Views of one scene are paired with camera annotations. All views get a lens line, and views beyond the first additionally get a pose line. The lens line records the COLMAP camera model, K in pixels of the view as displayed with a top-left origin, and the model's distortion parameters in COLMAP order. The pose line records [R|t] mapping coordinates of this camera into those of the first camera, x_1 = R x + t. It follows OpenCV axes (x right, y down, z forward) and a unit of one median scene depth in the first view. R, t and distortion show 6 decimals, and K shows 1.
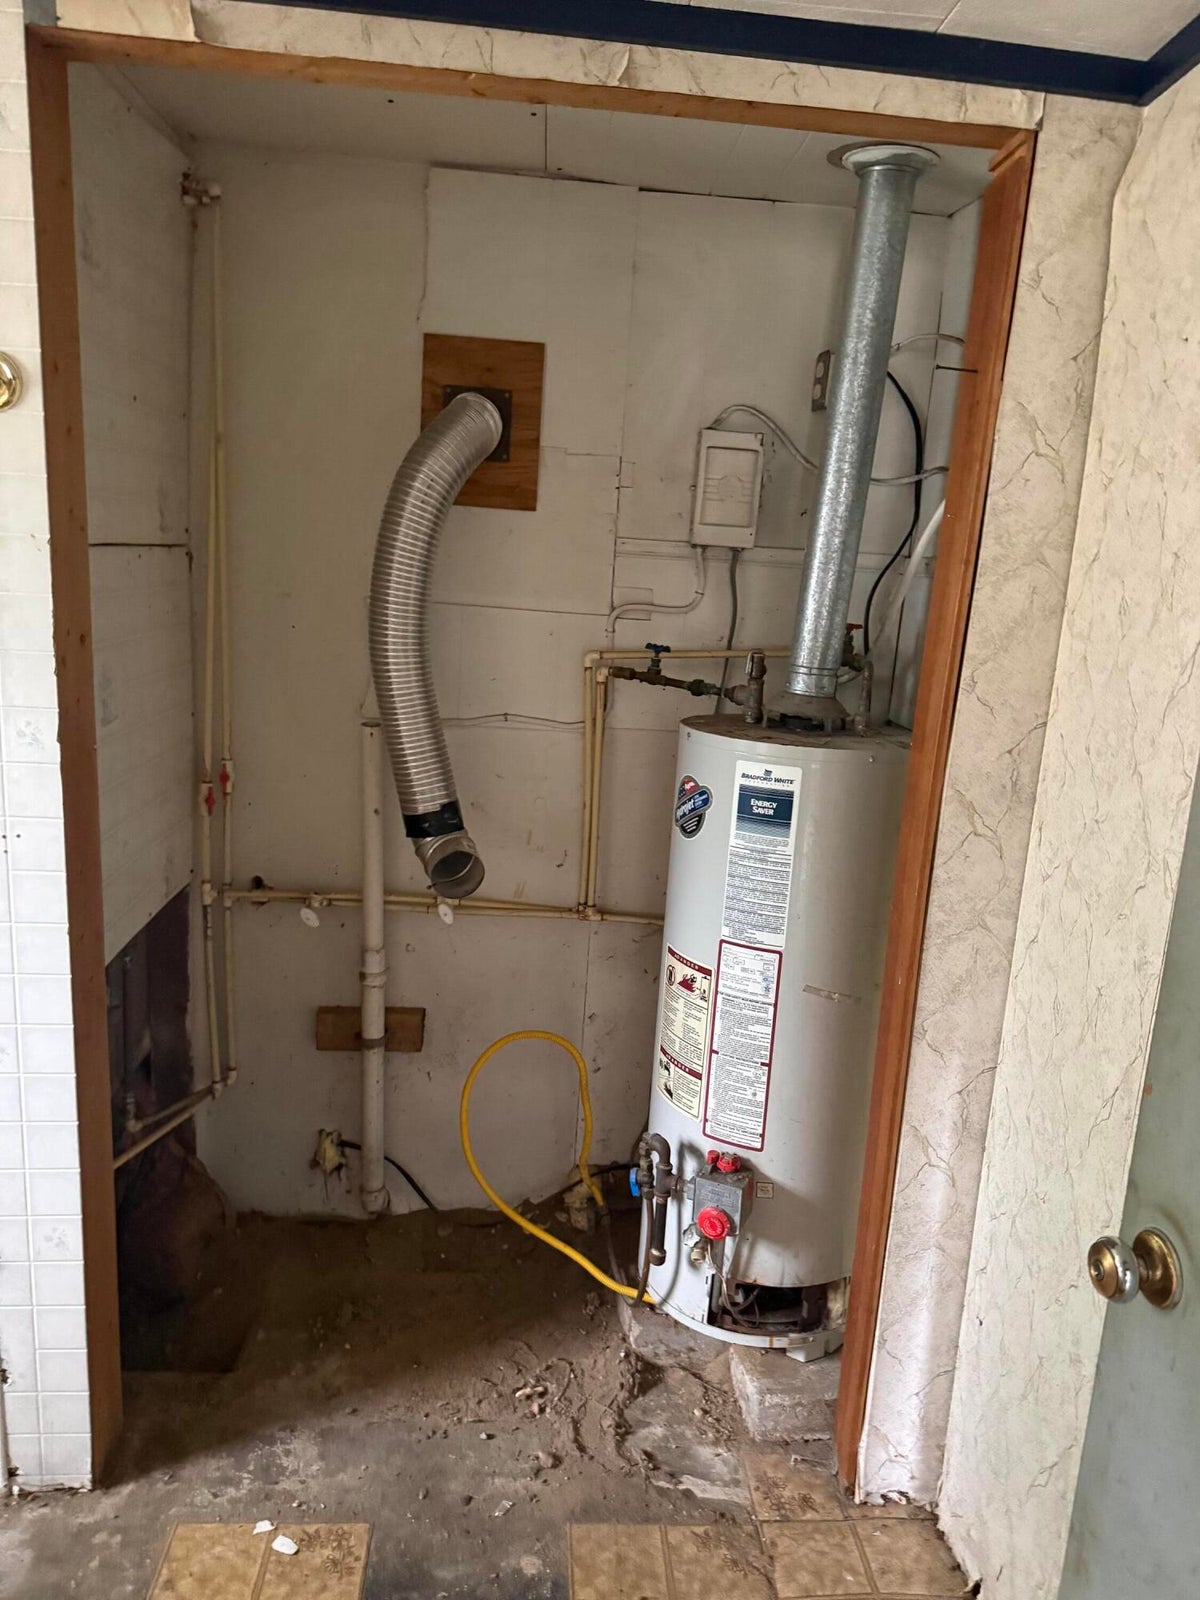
lens RADIAL K [[1153.1, 0, 601.4], [0, 1153.1, 793.1], [0, 0, 1]] dist [0.051100, -0.032041]
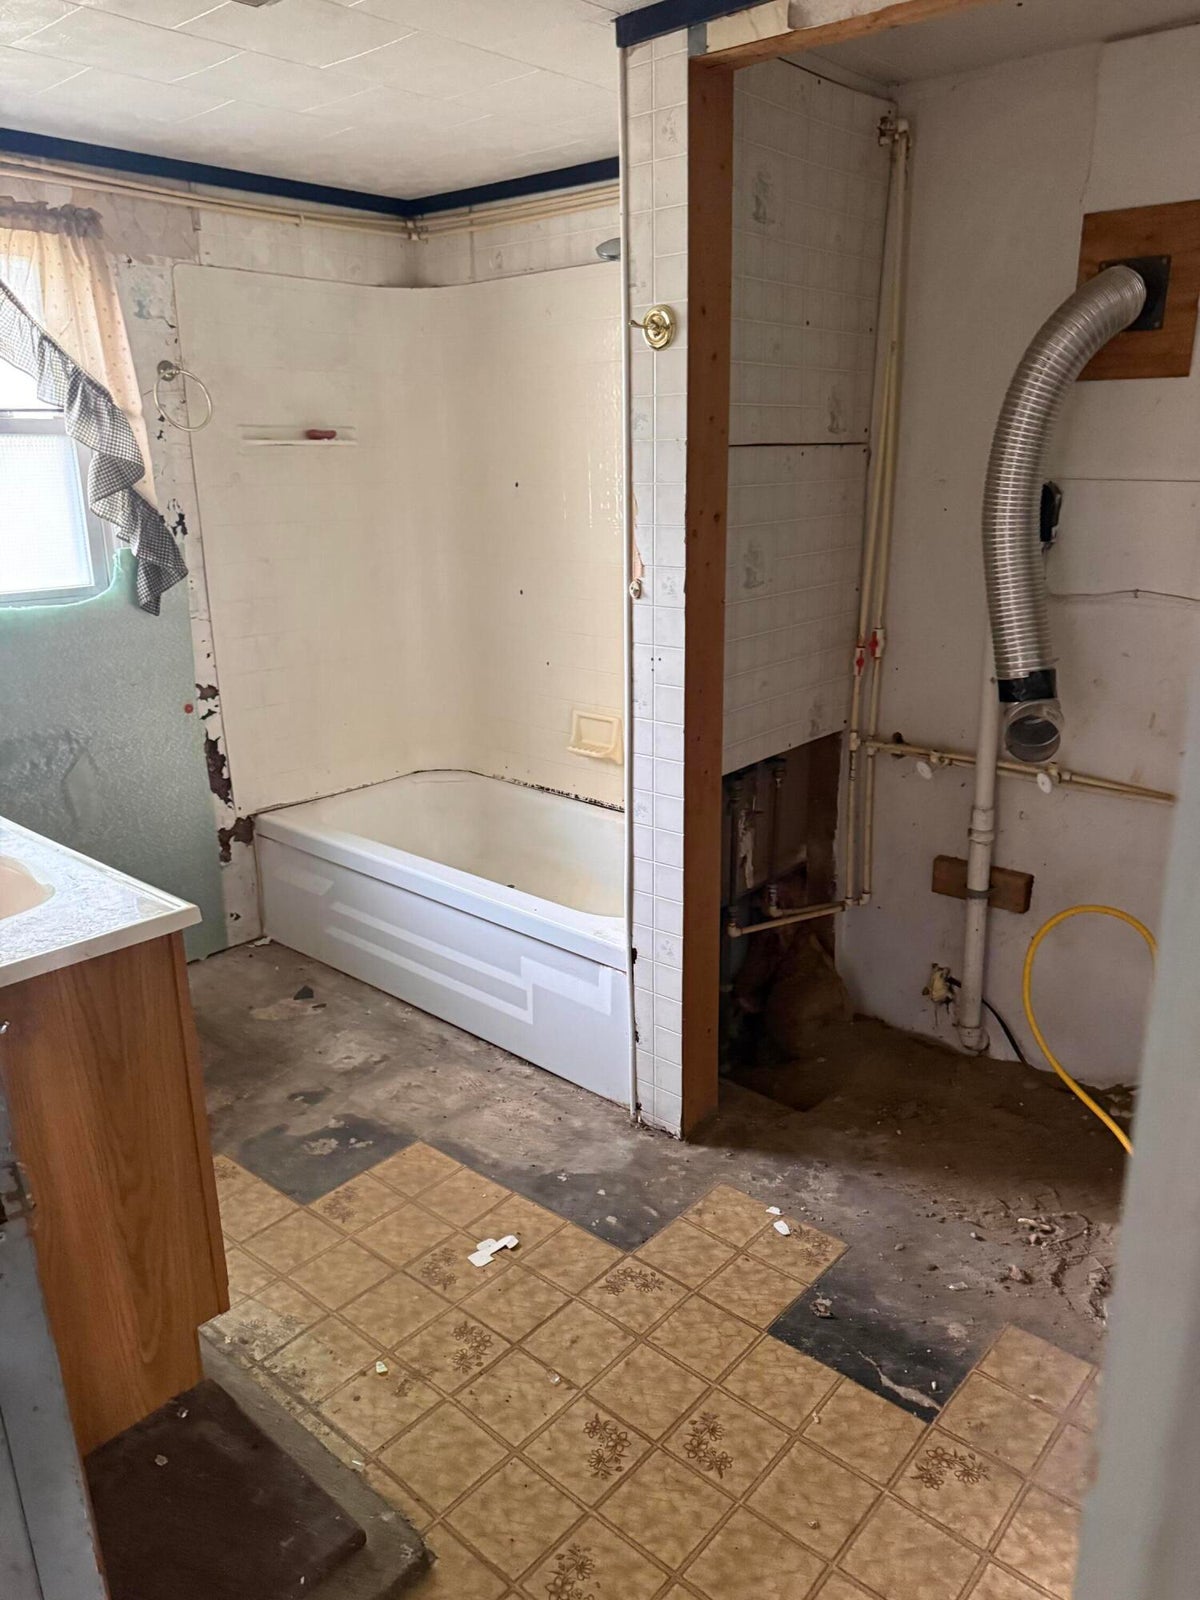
lens RADIAL K [[1129.5, 0, 606.0], [0, 1129.5, 793.6], [0, 0, 1]] dist [0.076047, -0.113177]
pose [[0.719668, 0.139642, -0.680131, 0.296838], [-0.091317, 0.990094, 0.106657, 0.041115], [0.688288, -0.014650, 0.725290, -0.028704]]
